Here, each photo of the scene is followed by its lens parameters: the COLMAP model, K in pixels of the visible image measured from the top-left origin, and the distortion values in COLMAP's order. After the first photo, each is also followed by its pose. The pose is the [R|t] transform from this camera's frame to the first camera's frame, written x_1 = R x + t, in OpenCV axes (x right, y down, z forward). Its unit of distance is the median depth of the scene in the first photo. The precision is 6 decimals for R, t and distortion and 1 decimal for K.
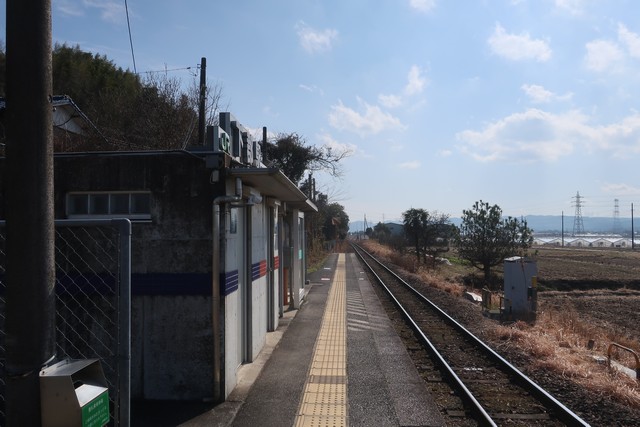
lens RADIAL K [[499.9, 0, 338.0], [0, 499.9, 207.0], [0, 0, 1]] dist [-0.009878, 0.007901]
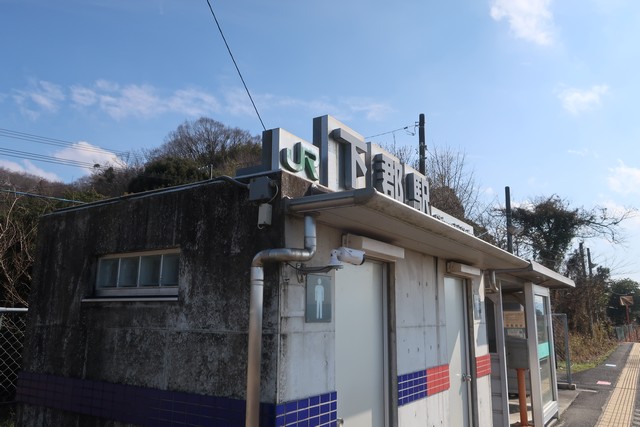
lens RADIAL K [[499.9, 0, 327.9], [0, 499.9, 197.8], [0, 0, 1]] dist [-0.009878, 0.007901]
pose [[0.856220, -0.103943, -0.506046, 0.034858], [0.014181, 0.983910, -0.178103, 0.007061], [0.516416, 0.145319, 0.843917, 0.216223]]
